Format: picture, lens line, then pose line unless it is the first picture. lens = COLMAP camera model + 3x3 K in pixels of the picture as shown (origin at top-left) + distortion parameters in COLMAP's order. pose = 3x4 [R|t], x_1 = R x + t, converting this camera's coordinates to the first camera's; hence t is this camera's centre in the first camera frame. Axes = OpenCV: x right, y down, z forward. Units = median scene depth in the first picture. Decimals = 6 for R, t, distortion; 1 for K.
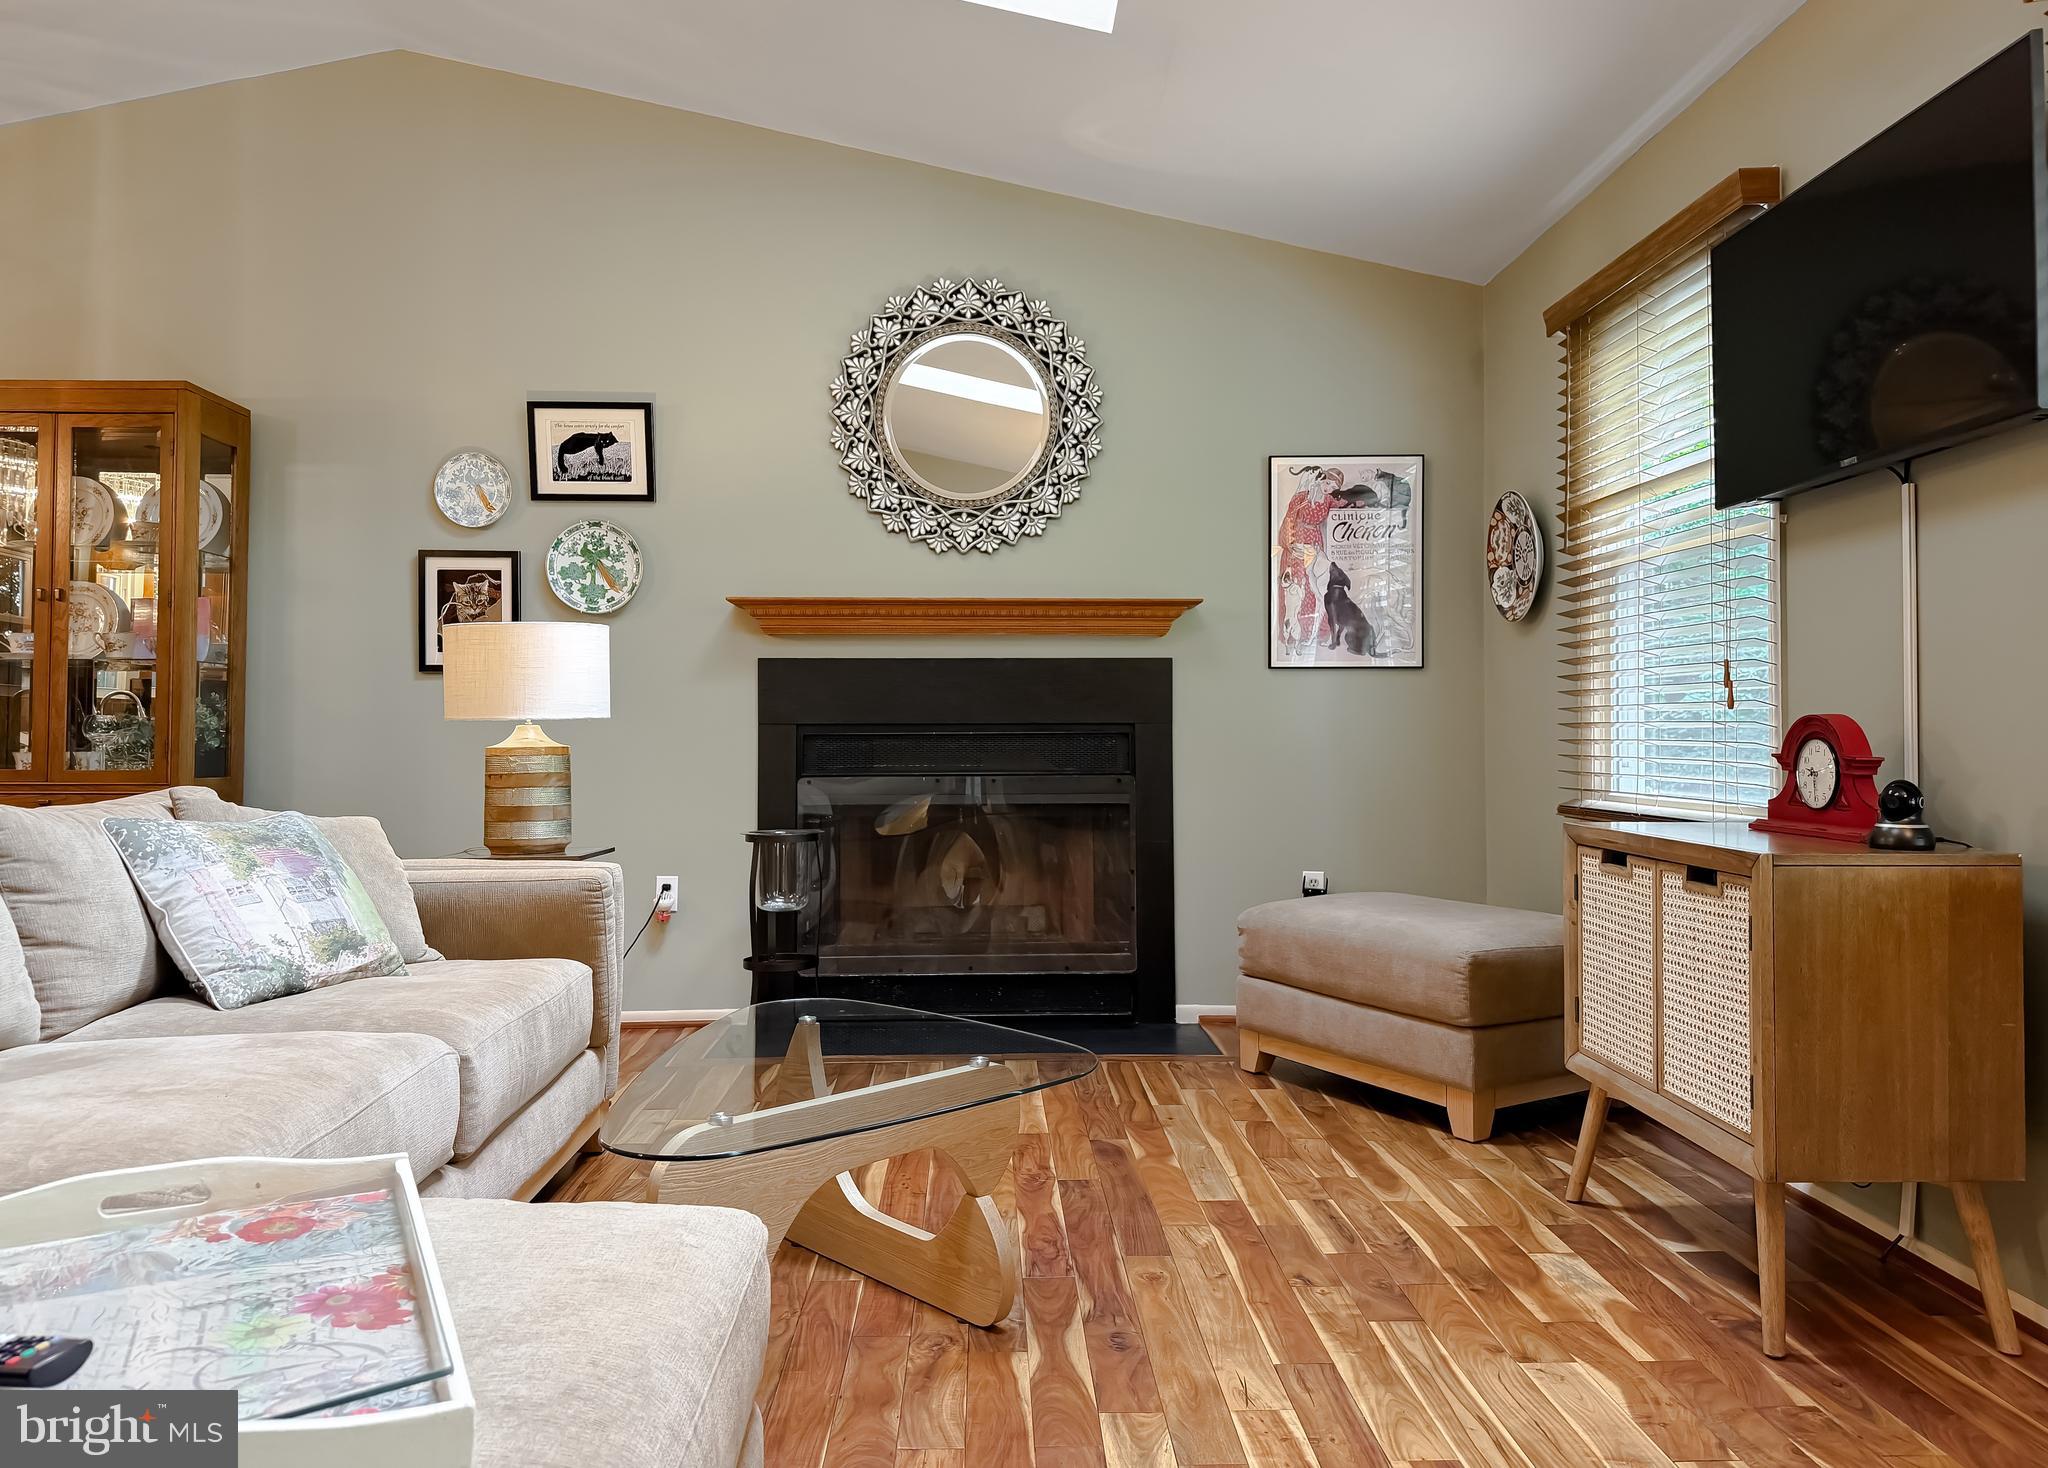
lens RADIAL K [[1434.9, 0, 1018.4], [0, 1434.9, 702.5], [0, 0, 1]] dist [0.140398, -0.236562]
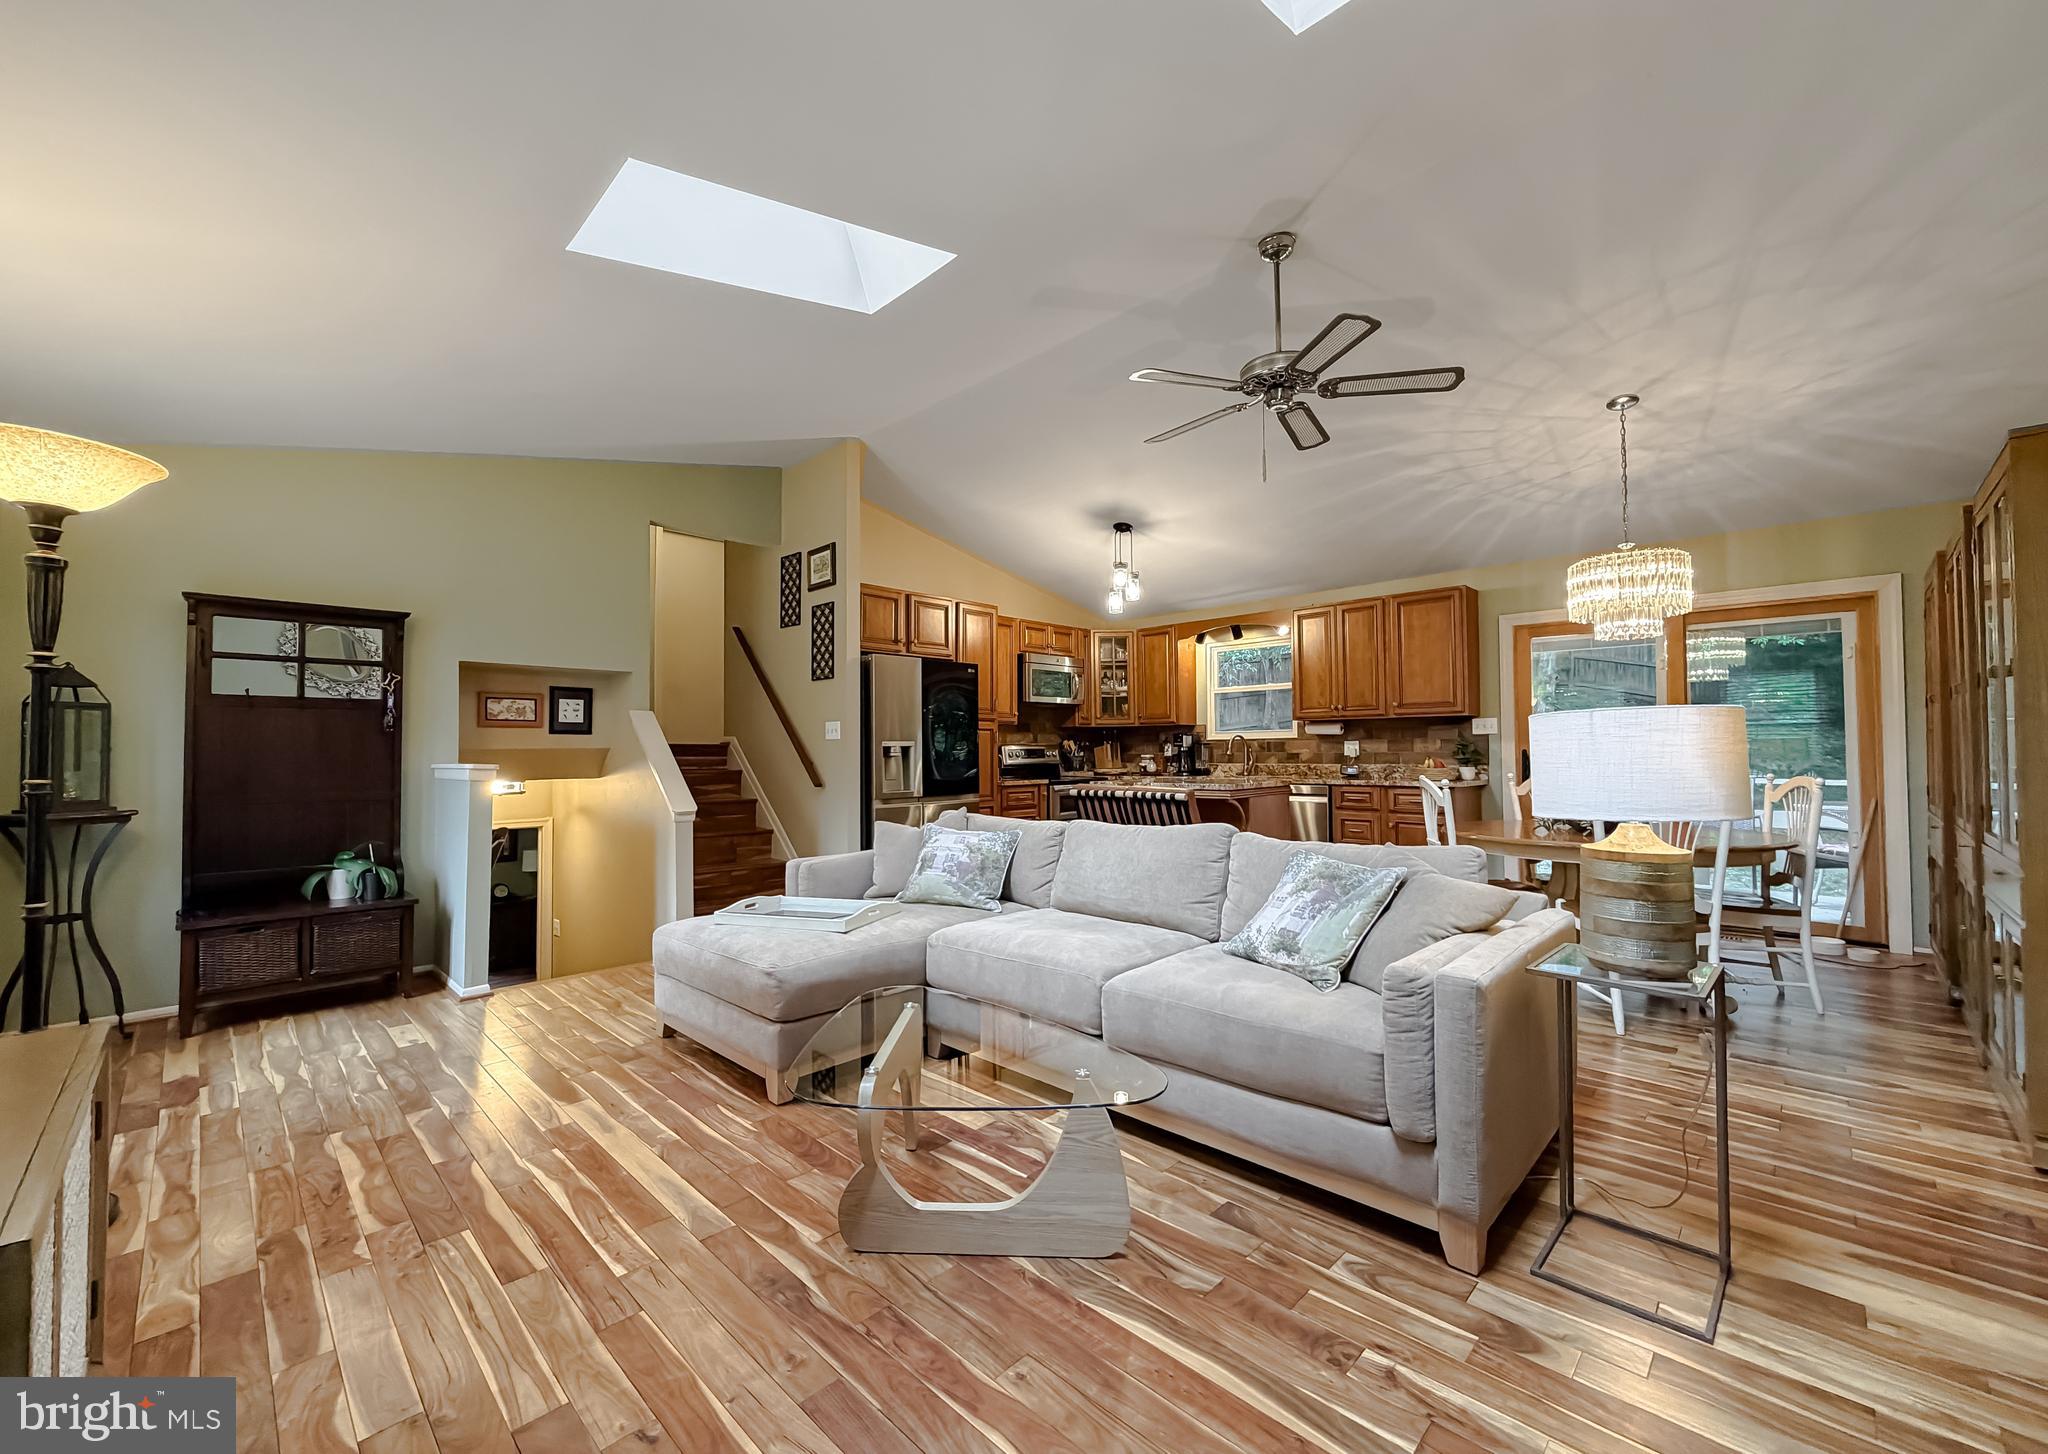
lens RADIAL K [[815.0, 0, 1016.6], [0, 815.0, 729.7], [0, 0, 1]] dist [0.000101, -0.000029]
pose [[-0.723213, -0.013449, -0.690494, 0.213166], [0.024051, 0.998713, -0.044643, -0.022136], [0.690206, -0.048893, -0.721959, 0.849253]]
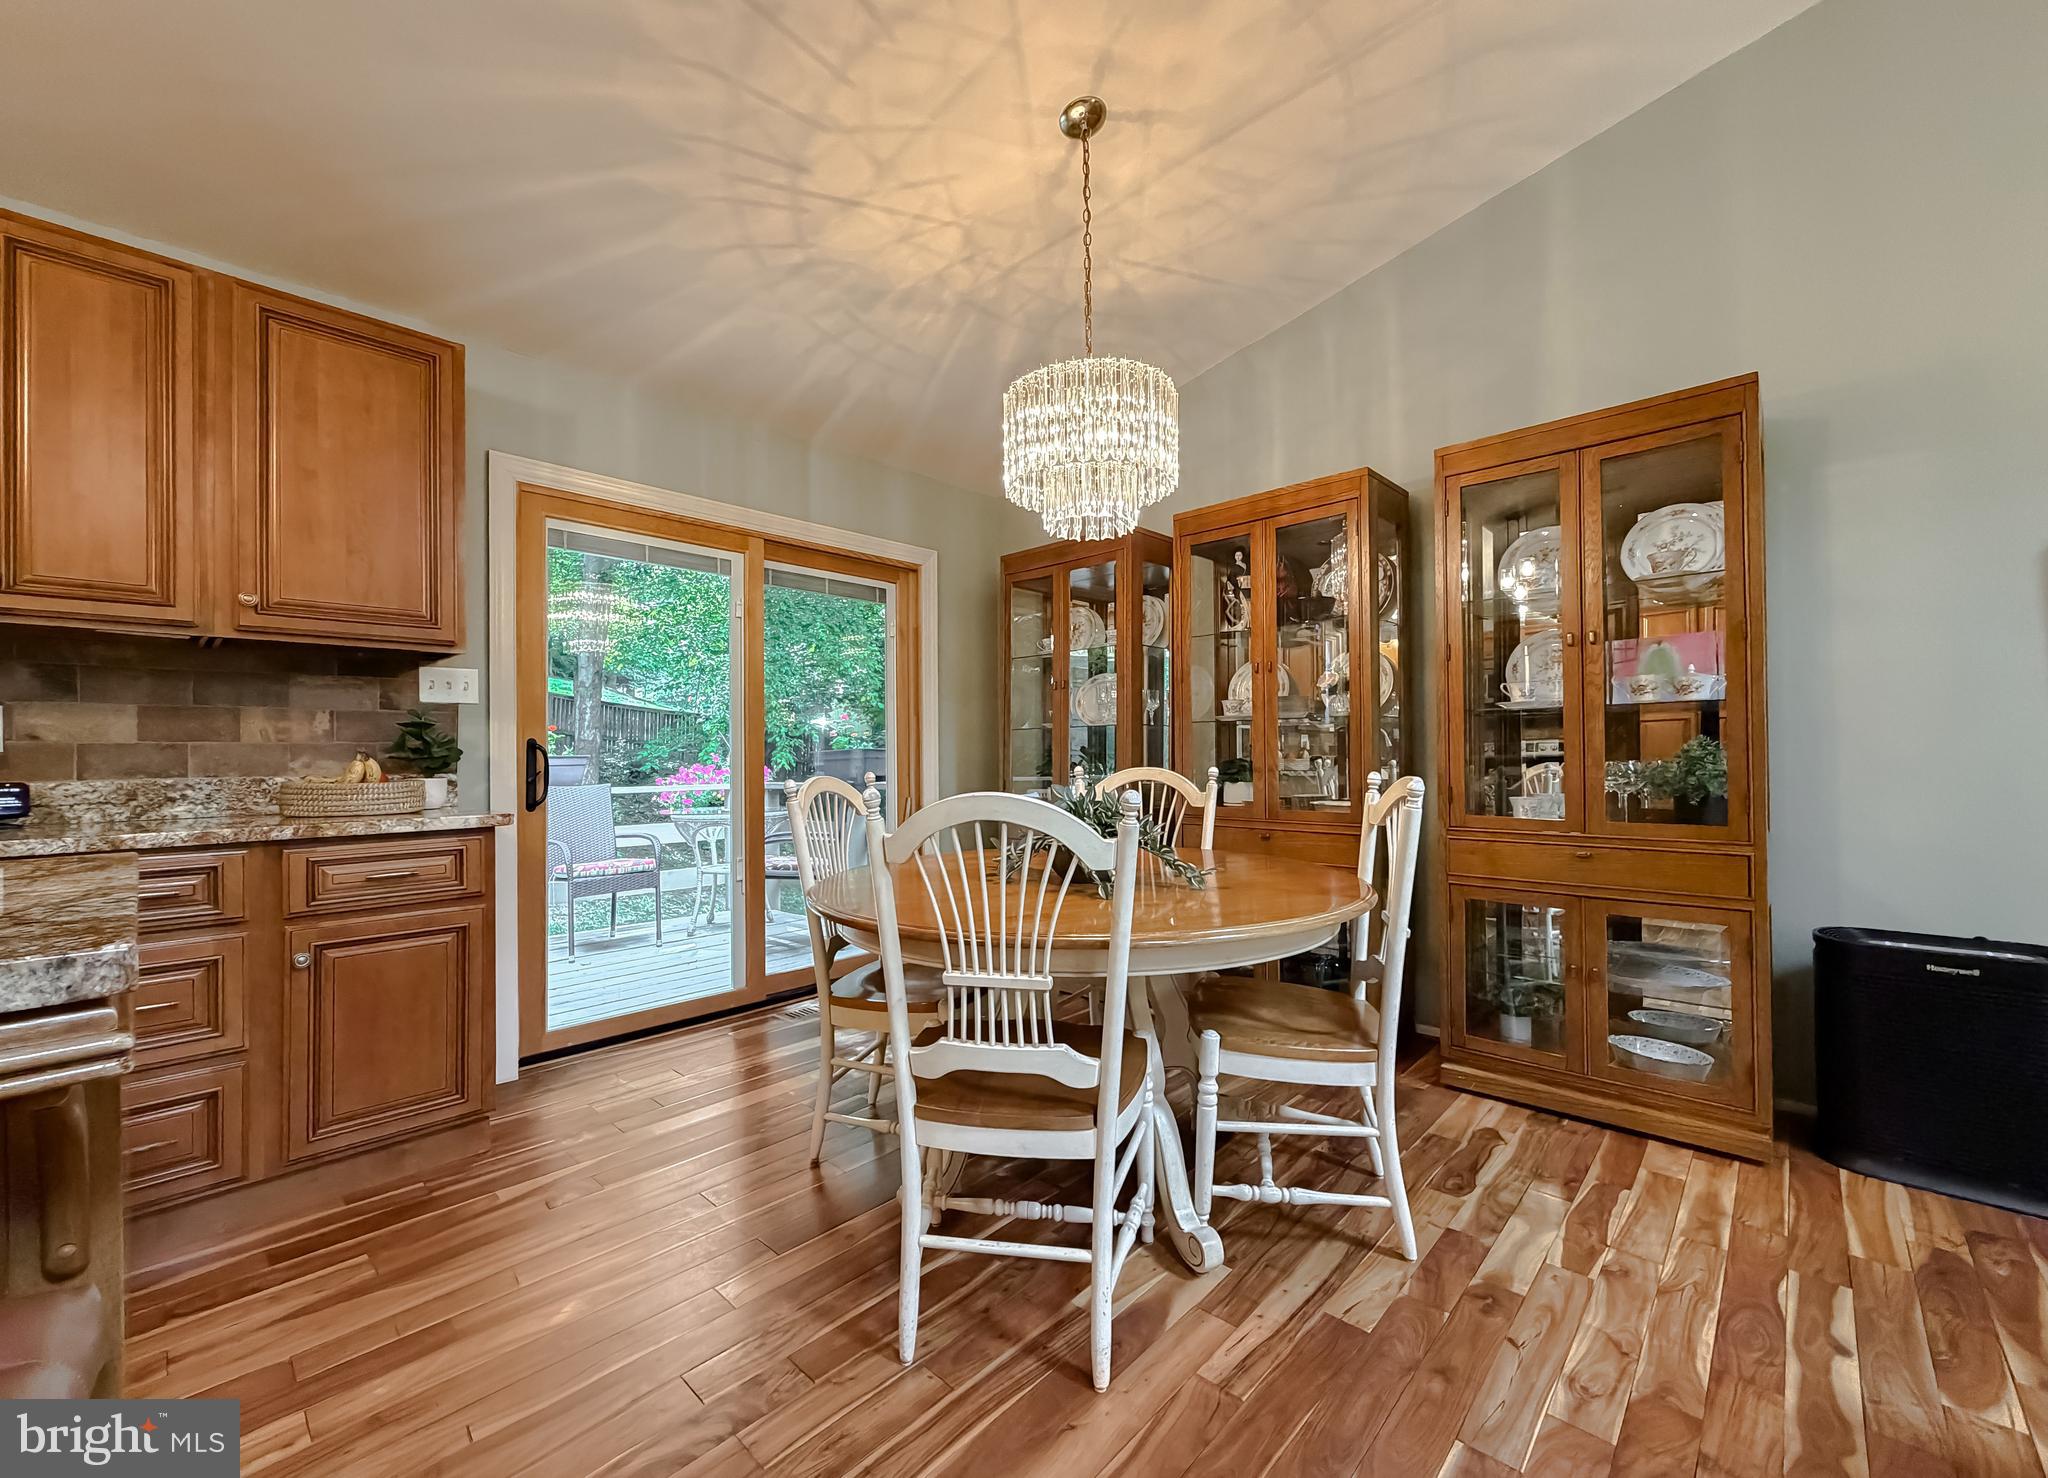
lens RADIAL K [[833.2, 0, 1020.0], [0, 833.2, 742.4], [0, 0, 1]] dist [-0.000037, -0.000270]
pose [[0.707653, -0.019451, -0.706292, -0.489390], [0.030505, 0.999530, 0.003036, -0.017167], [0.705901, -0.023694, 0.707914, 0.317731]]
